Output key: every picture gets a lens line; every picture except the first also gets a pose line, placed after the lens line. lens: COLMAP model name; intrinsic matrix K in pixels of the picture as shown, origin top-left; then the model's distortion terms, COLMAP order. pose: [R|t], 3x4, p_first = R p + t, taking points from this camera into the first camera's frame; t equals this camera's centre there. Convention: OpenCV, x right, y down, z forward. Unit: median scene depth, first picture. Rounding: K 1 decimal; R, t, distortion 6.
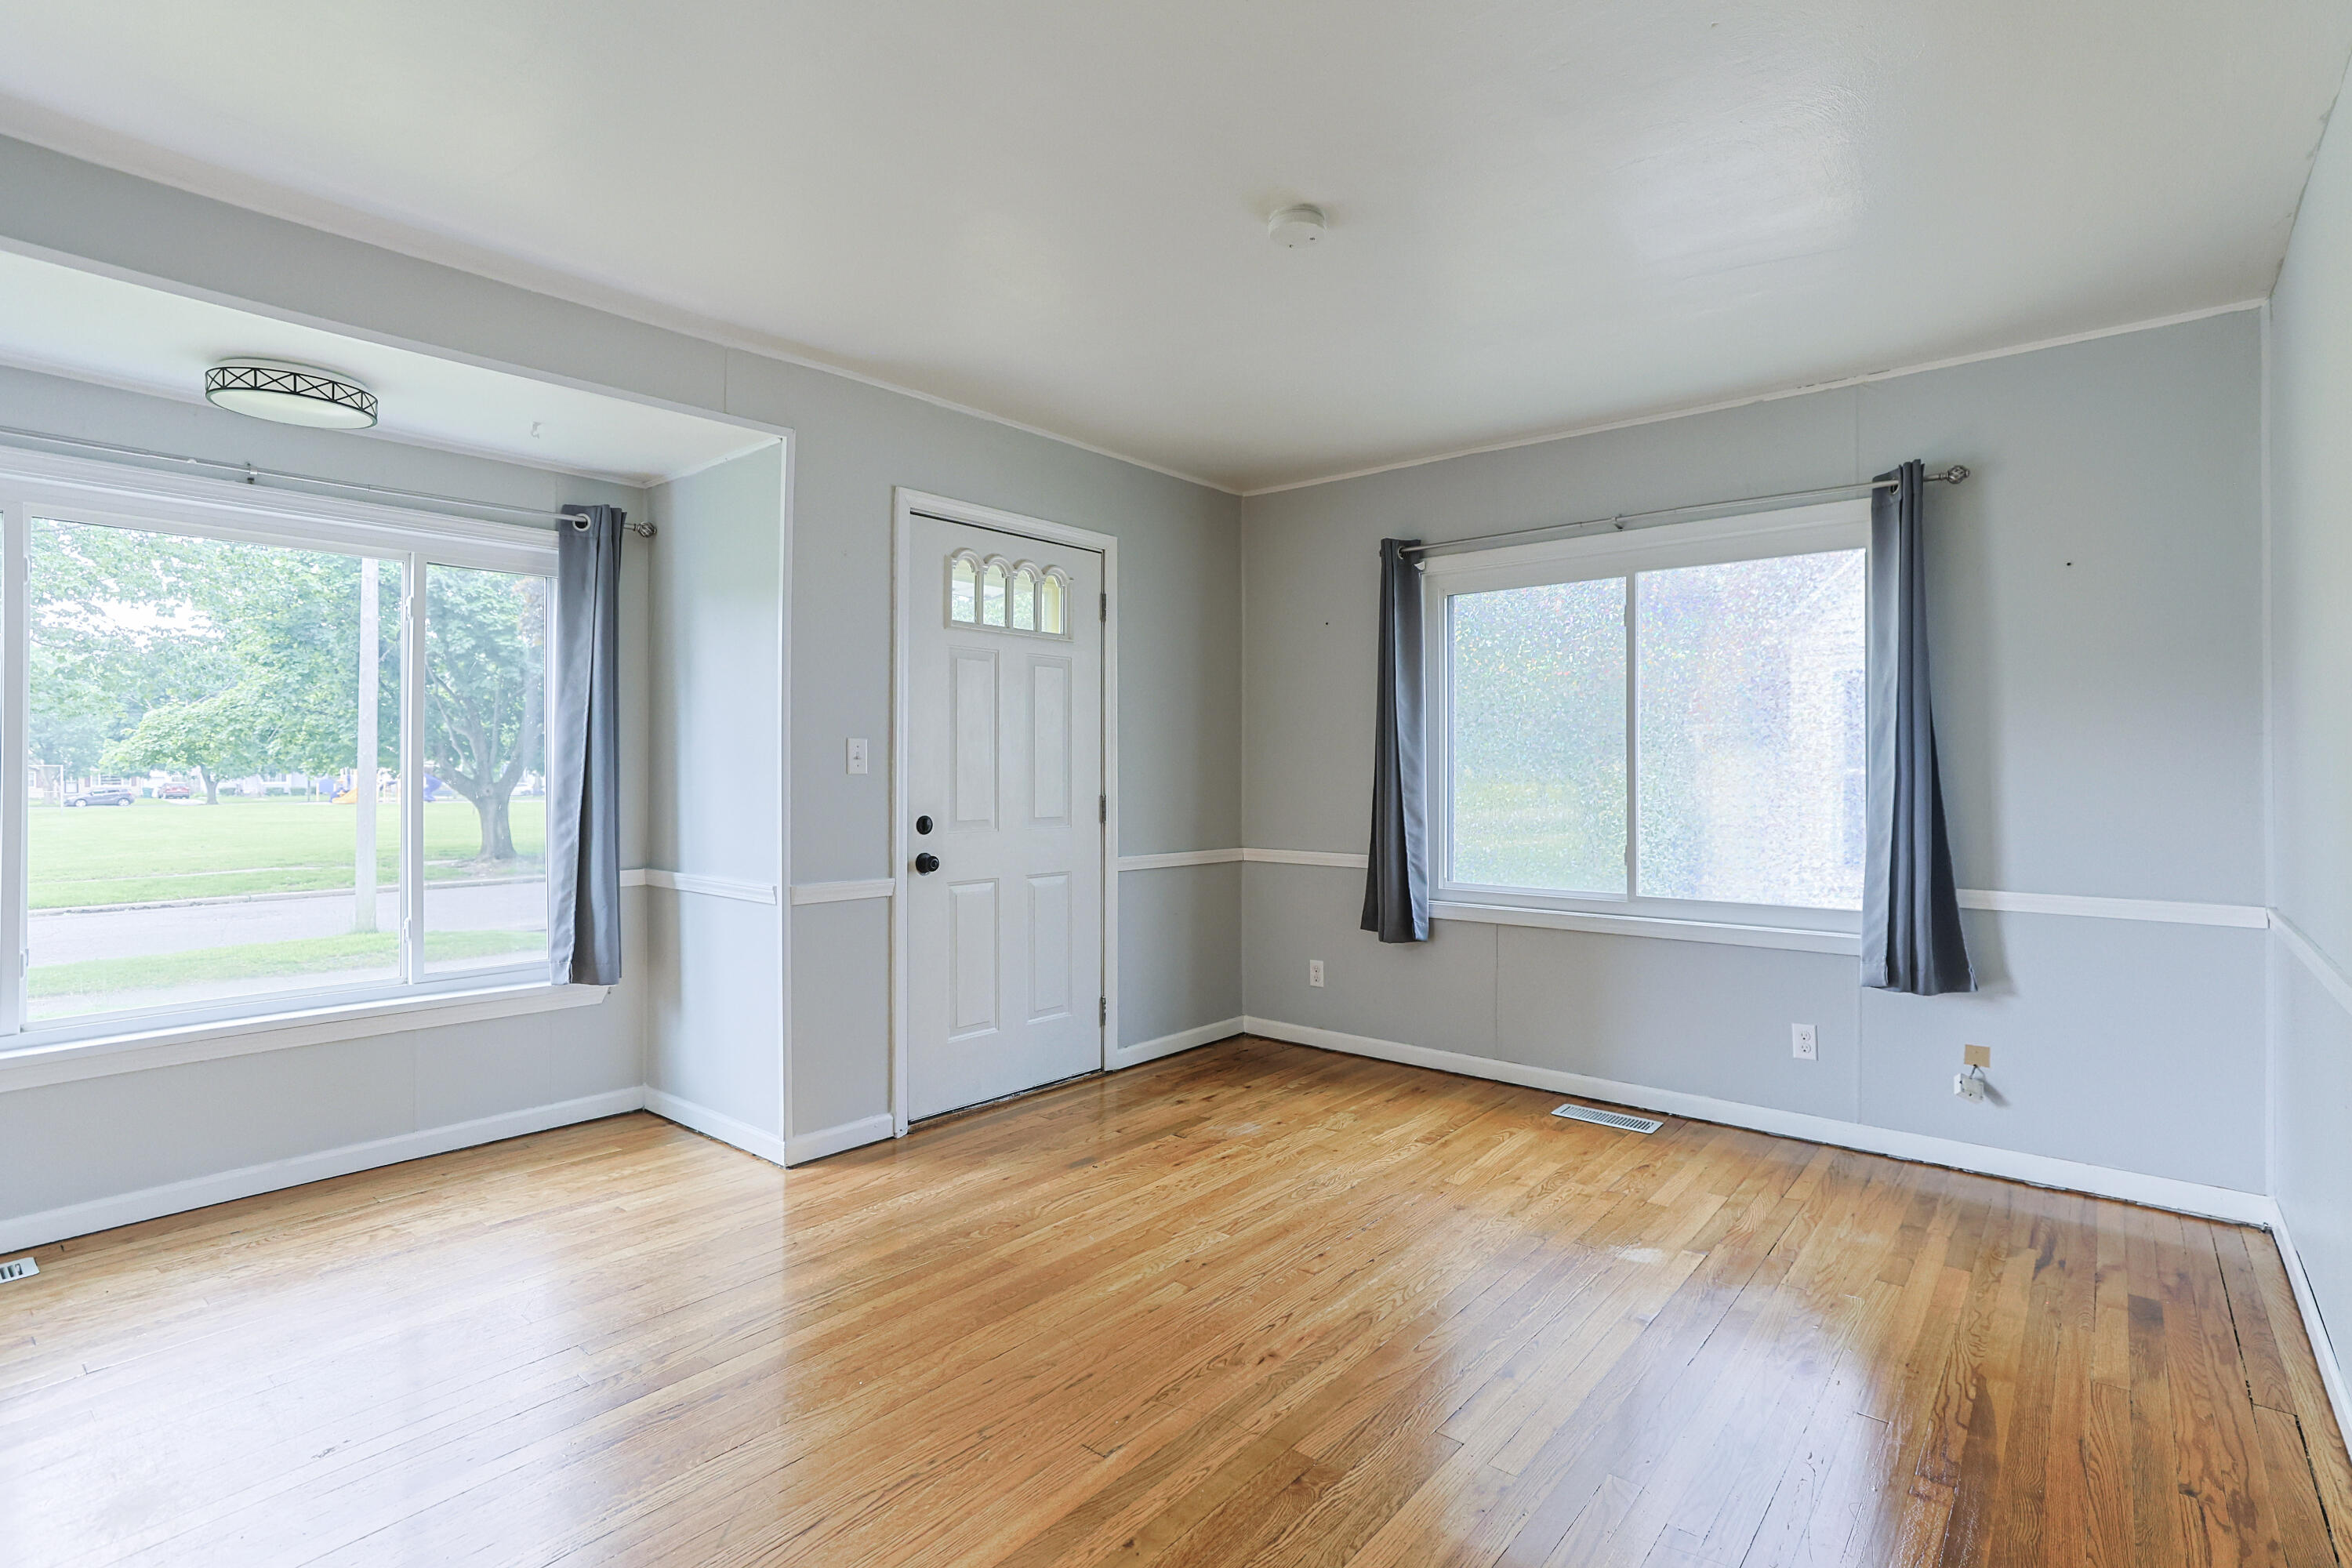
lens RADIAL K [[1132.9, 0, 1205.5], [0, 1132.9, 769.5], [0, 0, 1]] dist [-0.017812, 0.012685]
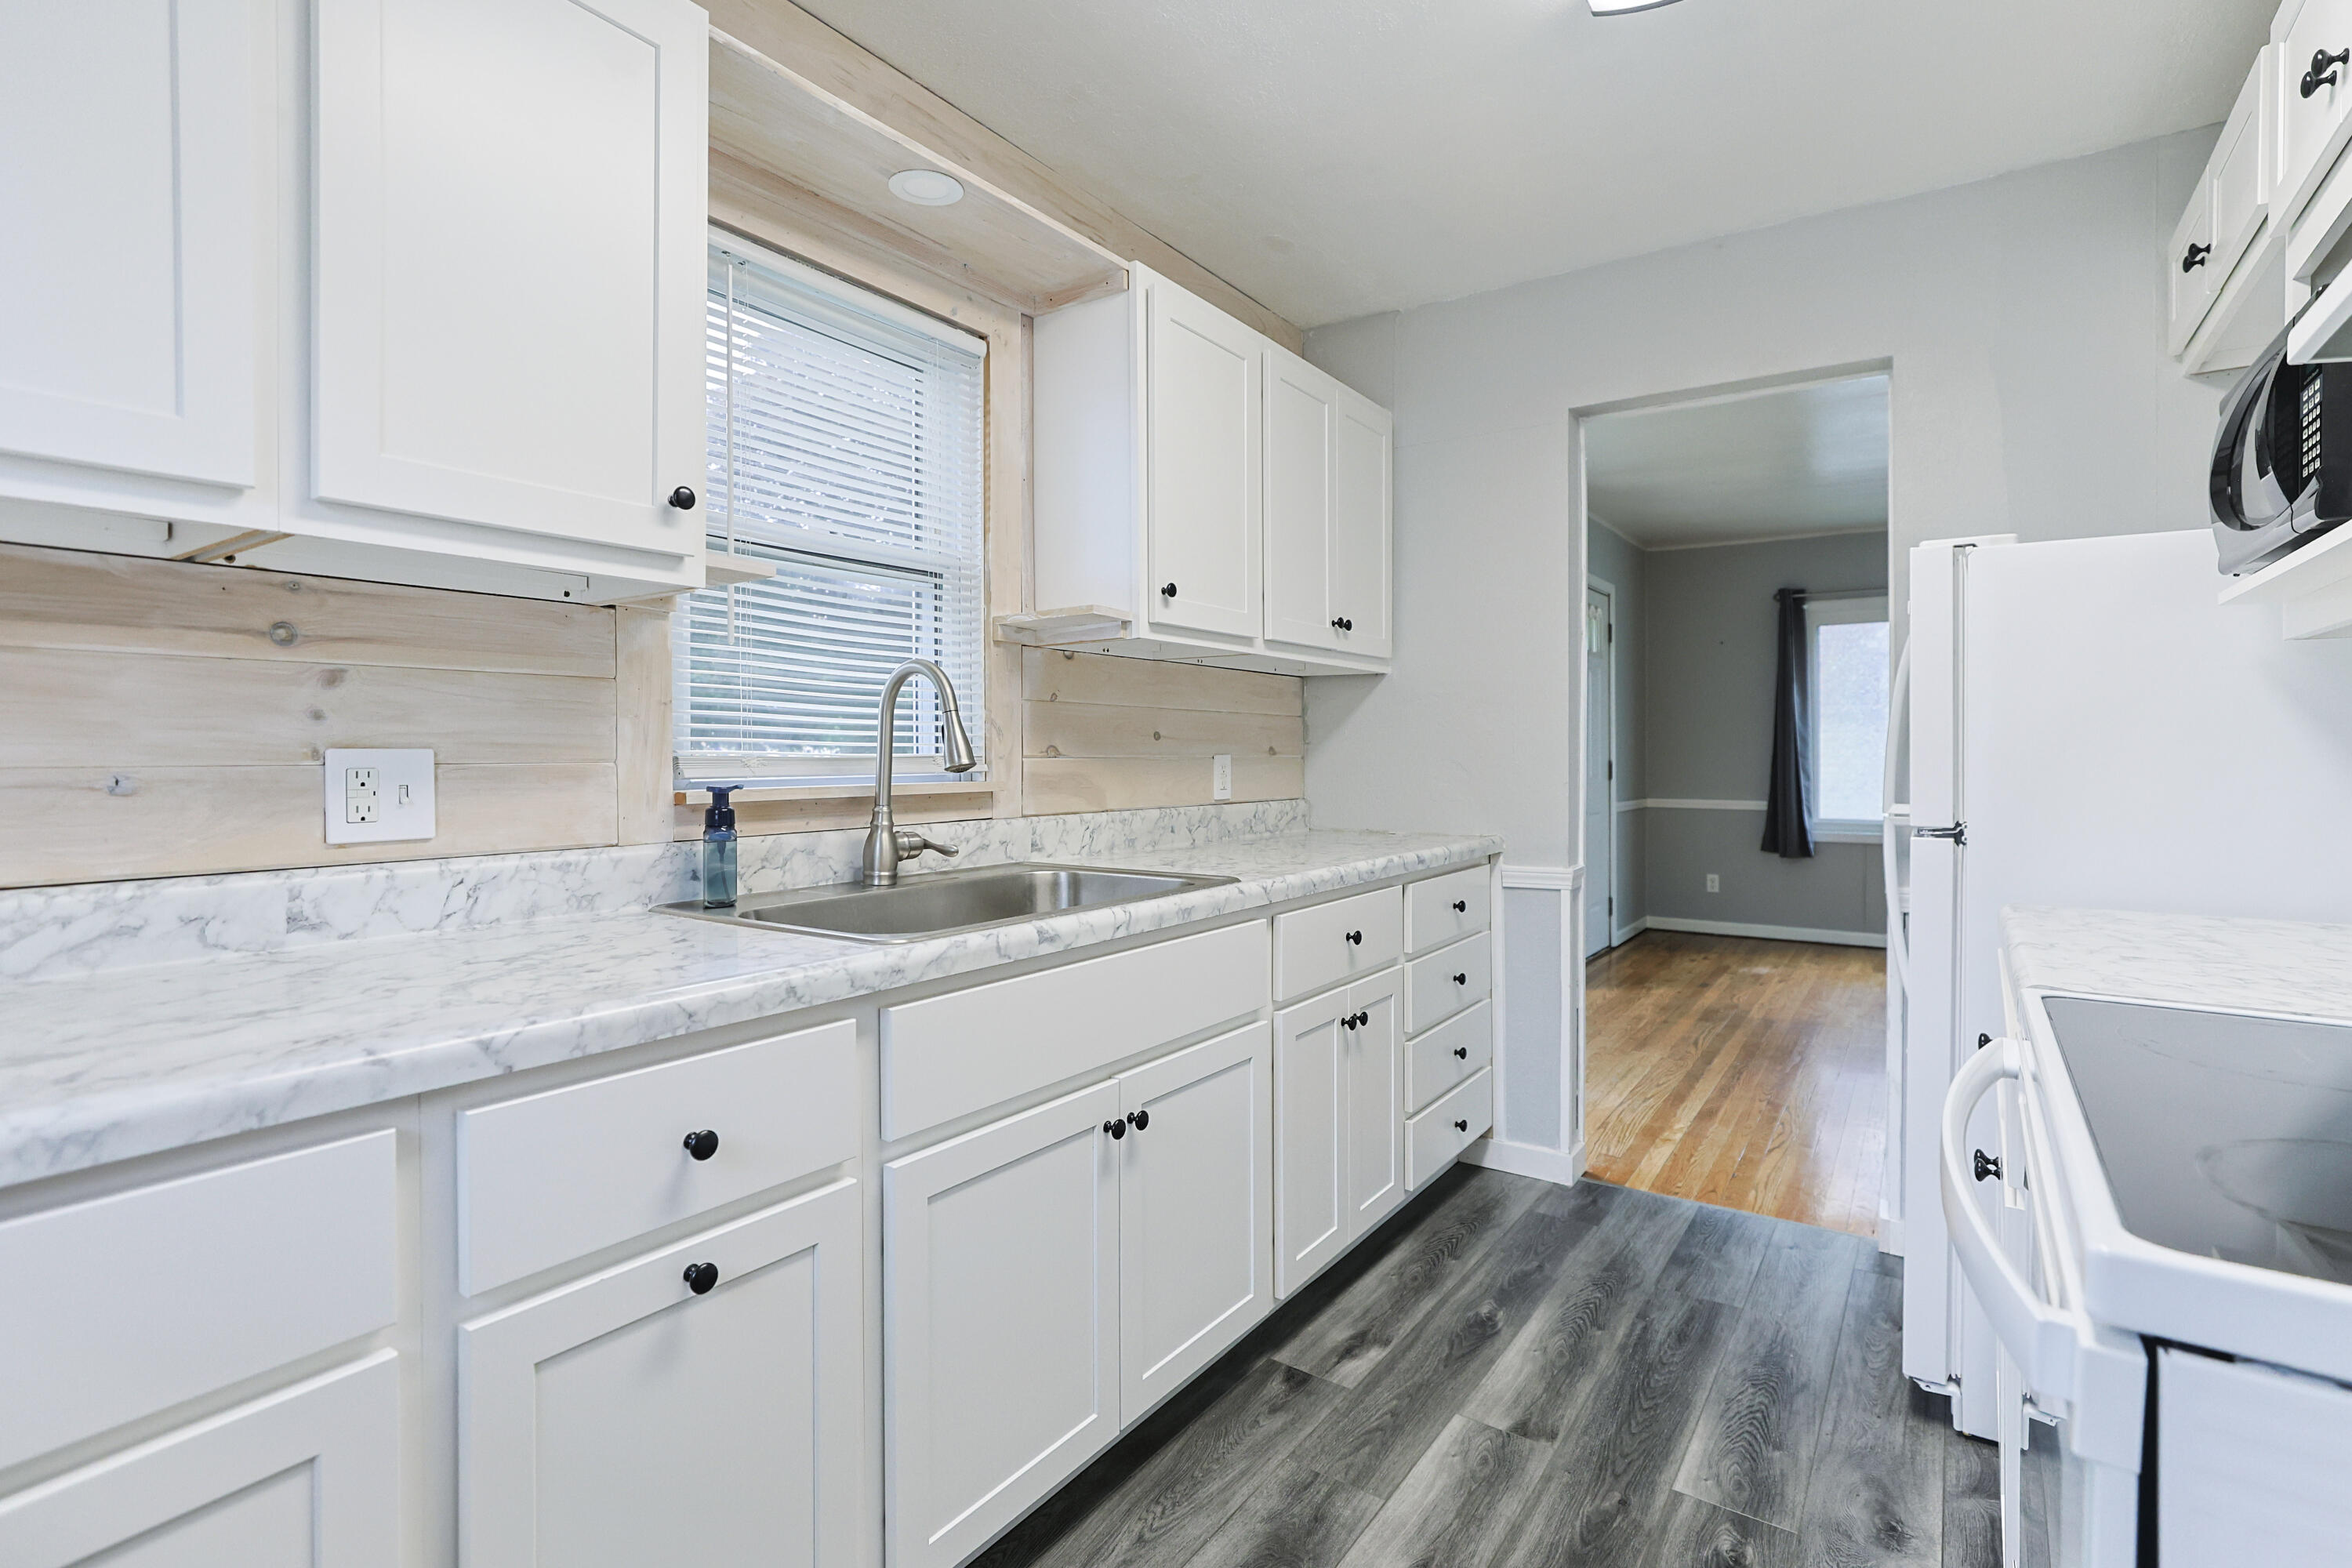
lens RADIAL K [[1132.9, 0, 1208.9], [0, 1132.9, 756.0], [0, 0, 1]] dist [-0.017812, 0.012685]
pose [[0.995082, -0.004358, 0.098954, -0.872163], [0.003774, 0.999974, 0.006083, 0.006493], [-0.098978, -0.005679, 0.995073, -0.478981]]
